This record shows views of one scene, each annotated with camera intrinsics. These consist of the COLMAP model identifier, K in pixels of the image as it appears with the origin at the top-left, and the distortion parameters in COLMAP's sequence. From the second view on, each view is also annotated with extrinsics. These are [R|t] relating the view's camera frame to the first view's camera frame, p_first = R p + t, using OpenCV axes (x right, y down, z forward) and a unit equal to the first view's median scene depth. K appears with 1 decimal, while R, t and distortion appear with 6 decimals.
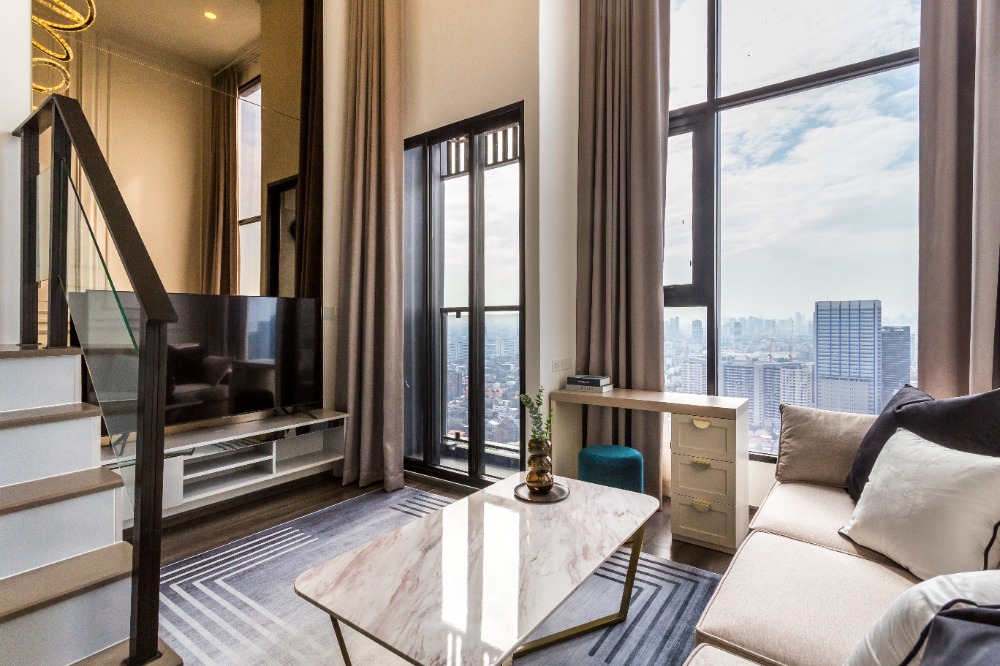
lens RADIAL K [[479.0, 0, 491.6], [0, 479.0, 321.7], [0, 0, 1]] dist [-0.000962, 0.002480]
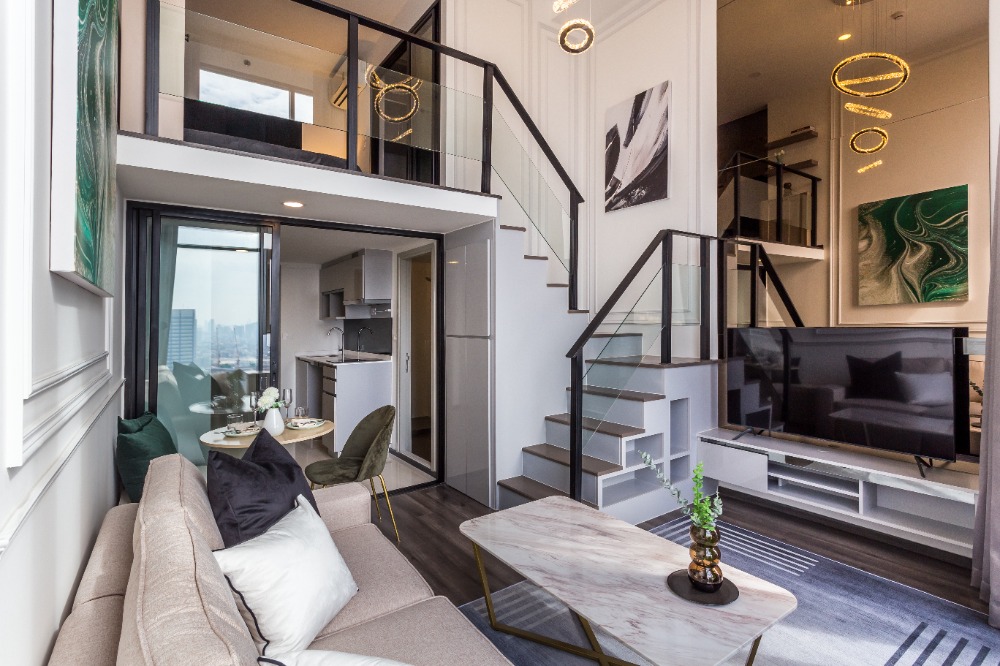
lens RADIAL K [[479.0, 0, 505.1], [0, 479.0, 316.9], [0, 0, 1]] dist [-0.000962, 0.002480]
pose [[-0.309527, -0.002620, -0.950887, 0.674985], [0.014551, 0.999866, -0.007492, -0.081120], [0.950779, -0.016156, -0.309448, 0.621404]]
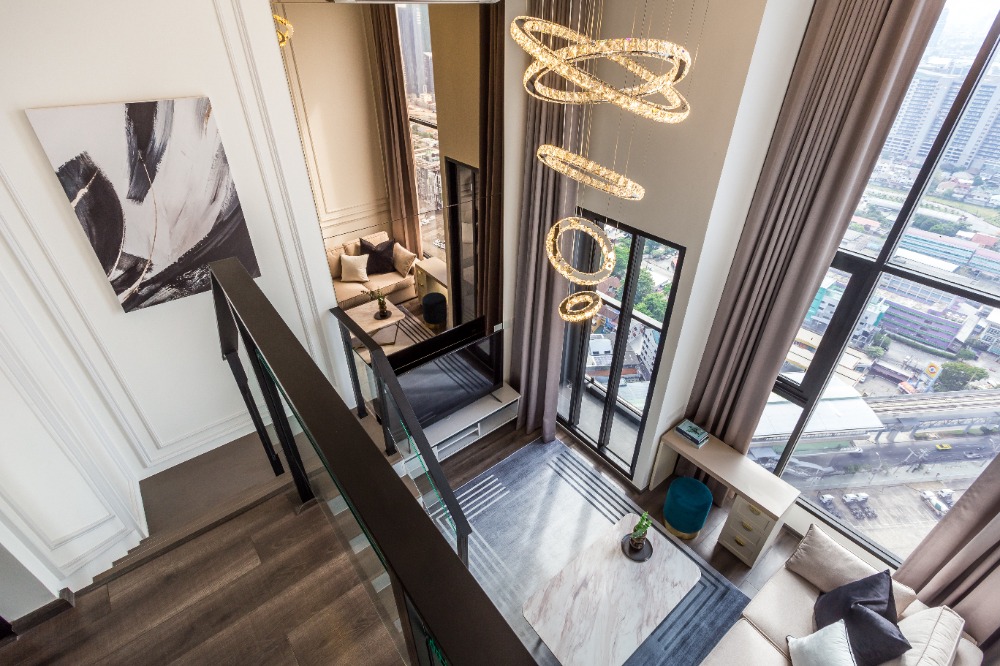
lens RADIAL K [[479.0, 0, 494.6], [0, 479.0, 317.9], [0, 0, 1]] dist [-0.000962, 0.002480]
pose [[0.965609, 0.142250, -0.217633, -0.099565], [0.001879, 0.833216, 0.552945, -0.932712], [0.259992, -0.534337, 0.804293, -0.103041]]
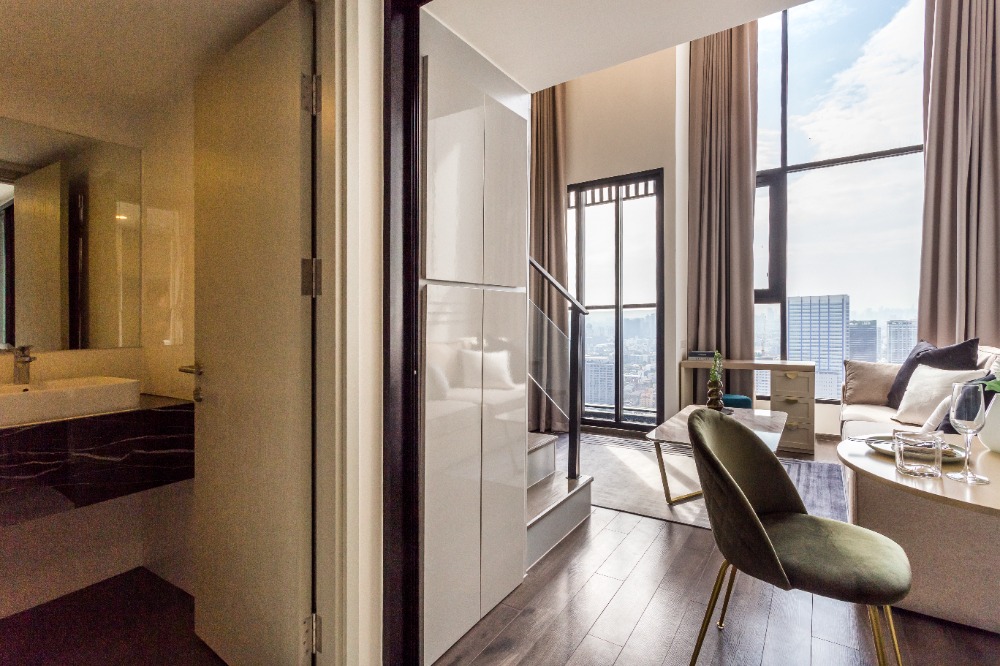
lens RADIAL K [[479.0, 0, 486.9], [0, 479.0, 330.3], [0, 0, 1]] dist [-0.000962, 0.002480]
pose [[0.999072, -0.010559, 0.041747, -0.550067], [0.009642, 0.999709, 0.022110, 0.011041], [-0.041968, -0.021687, 0.998884, -0.483902]]
